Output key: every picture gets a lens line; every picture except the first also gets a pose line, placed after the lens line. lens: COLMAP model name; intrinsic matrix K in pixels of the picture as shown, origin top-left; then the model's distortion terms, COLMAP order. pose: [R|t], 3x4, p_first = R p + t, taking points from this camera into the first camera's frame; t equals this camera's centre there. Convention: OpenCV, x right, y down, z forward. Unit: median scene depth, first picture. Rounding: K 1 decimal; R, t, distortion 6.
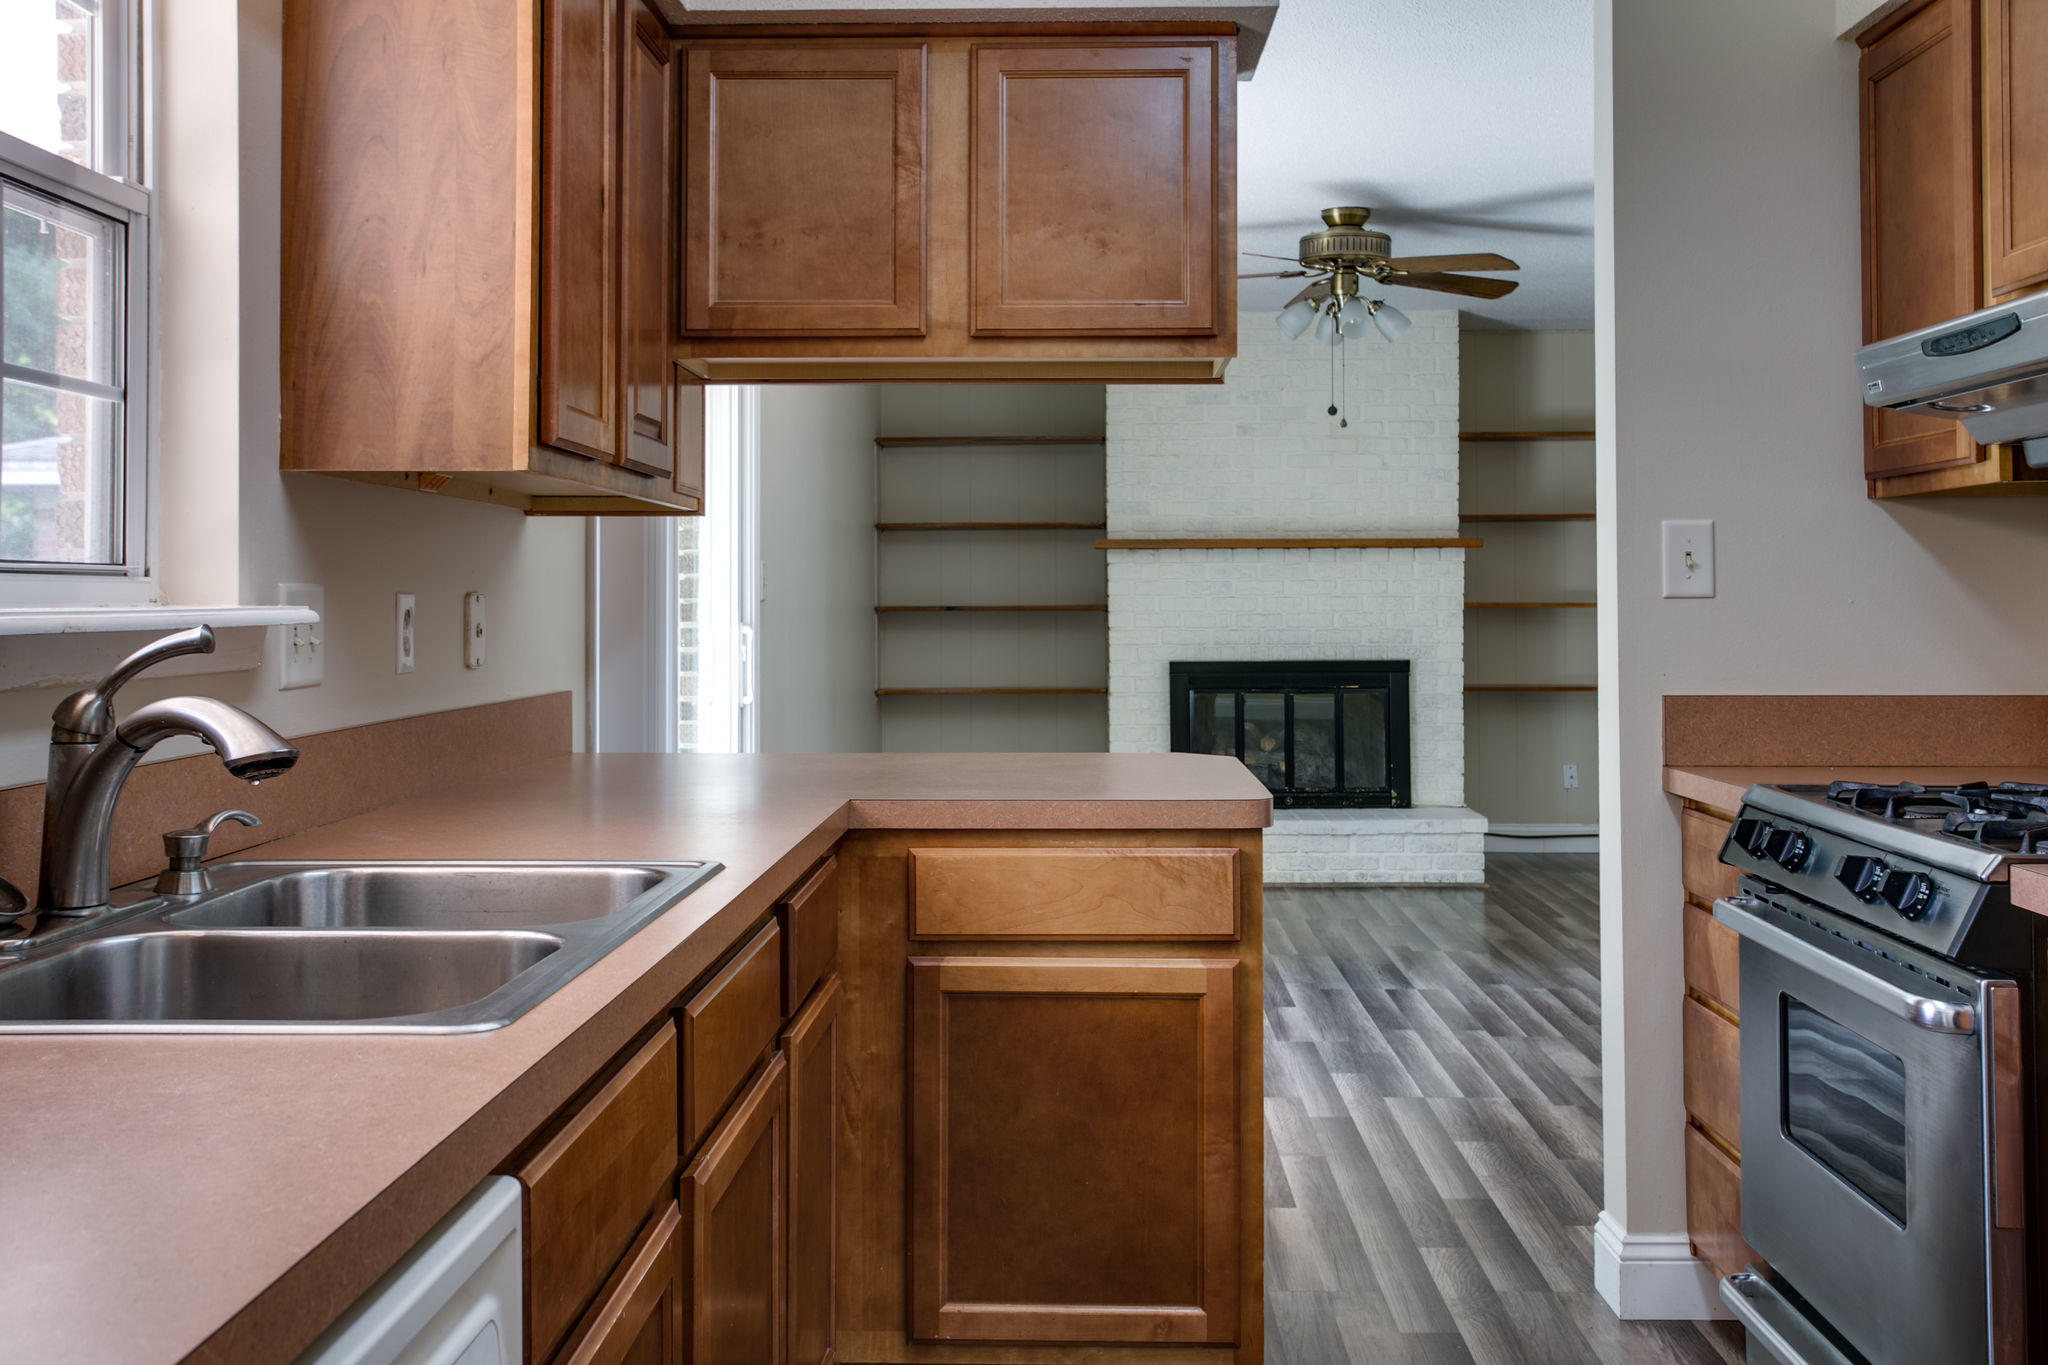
lens RADIAL K [[1982.8, 0, 1029.8], [0, 1982.8, 553.6], [0, 0, 1]] dist [-0.000570, 0.008436]
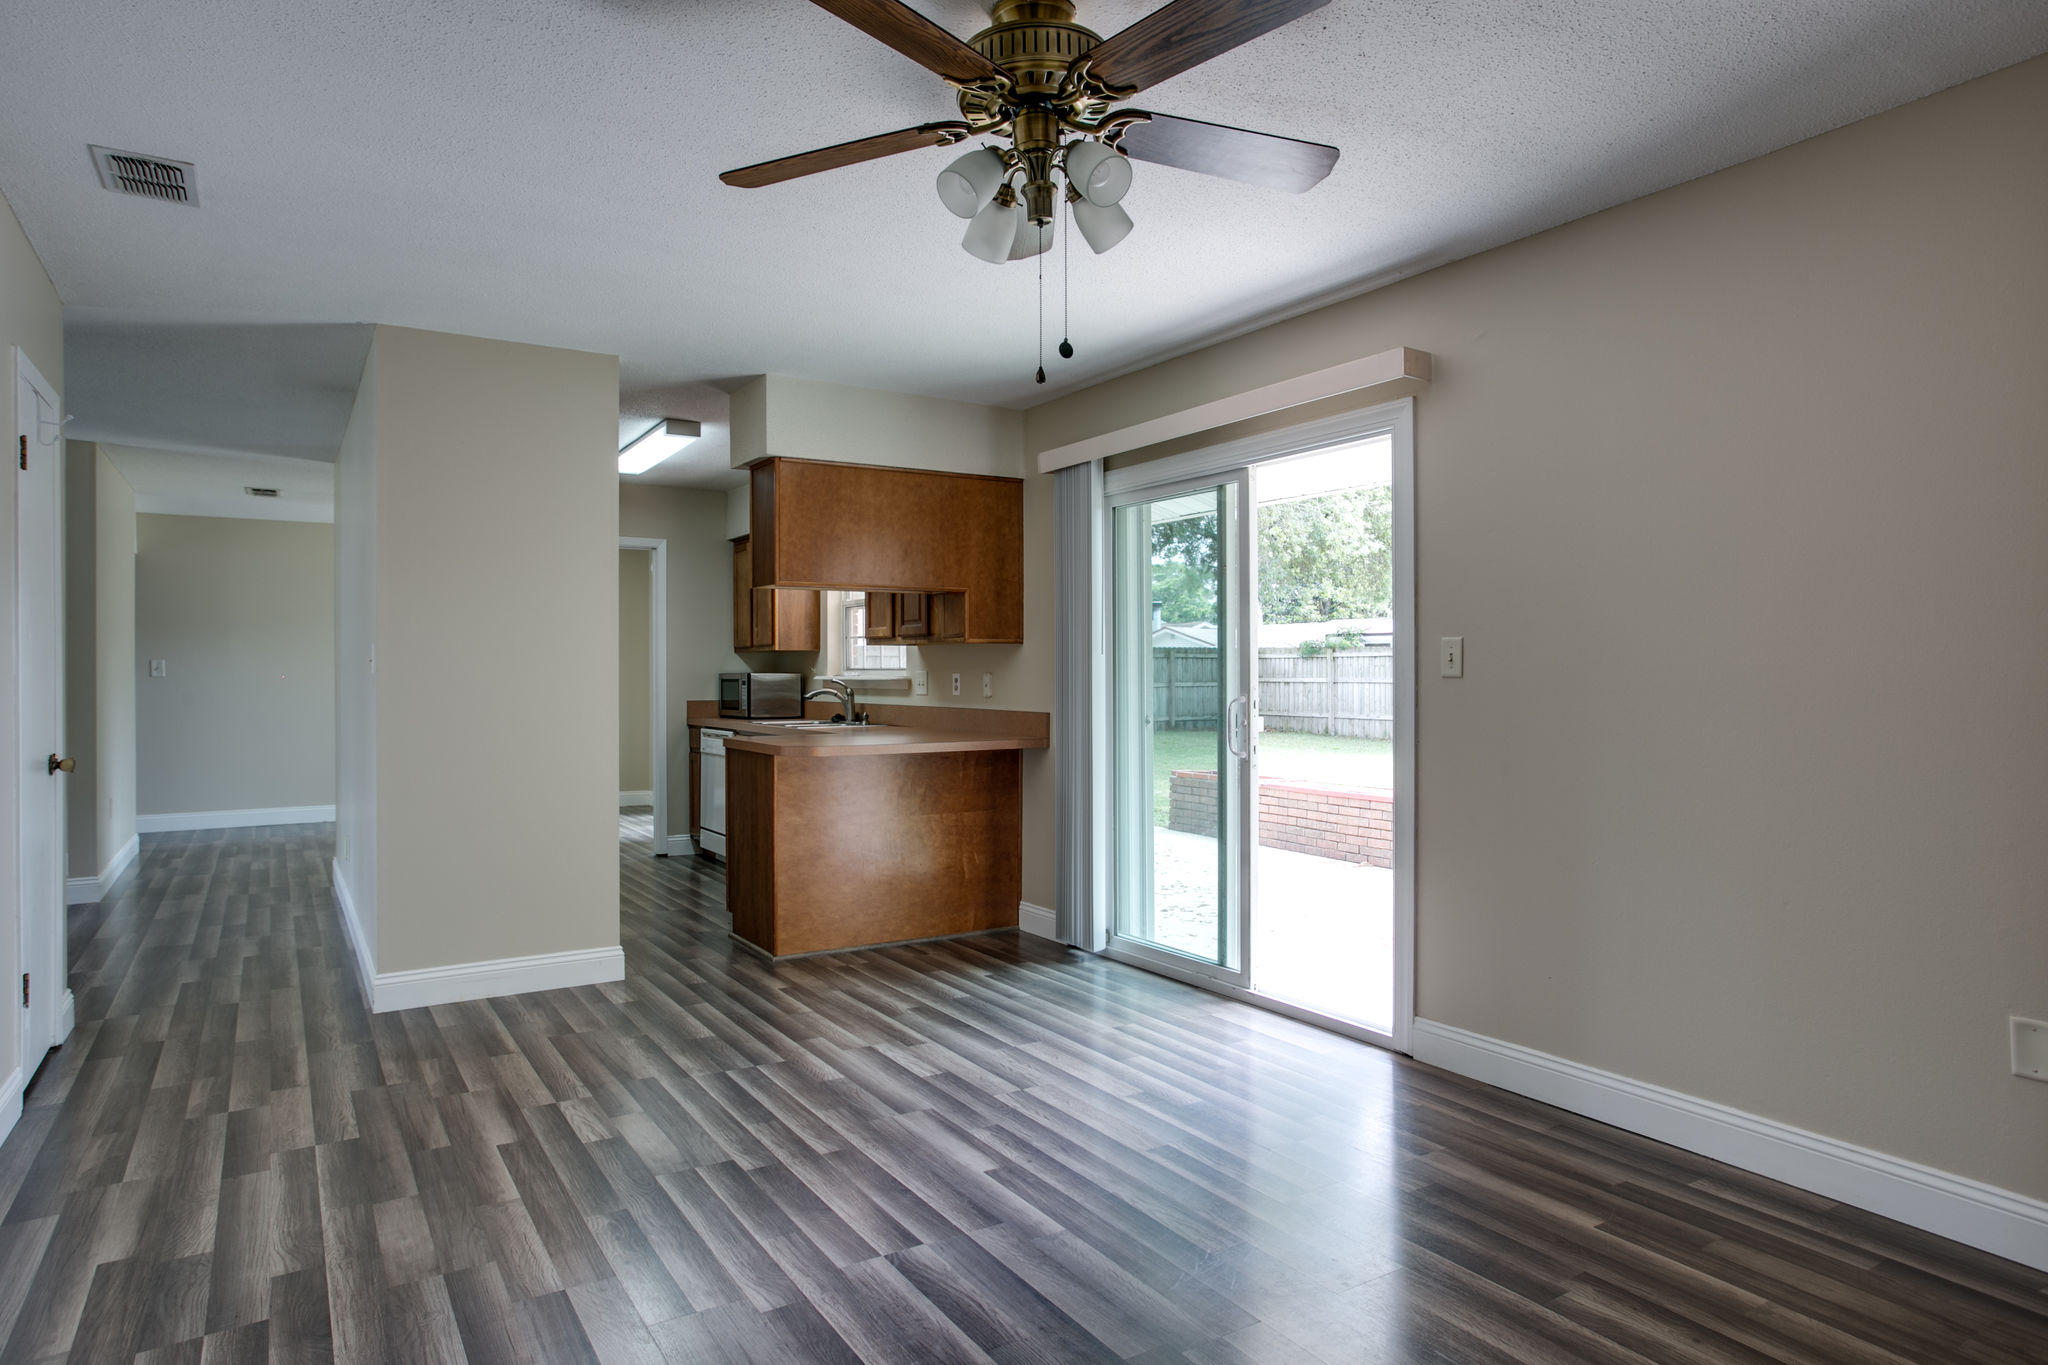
lens RADIAL K [[1193.9, 0, 1024.0], [0, 1193.9, 682.5], [0, 0, 1]] dist [-0.088545, 0.081388]
pose [[-0.827711, 0.008758, -0.561086, 0.713641], [0.017752, 0.999786, -0.010582, 0.055193], [0.560874, -0.018720, -0.827690, 2.571230]]
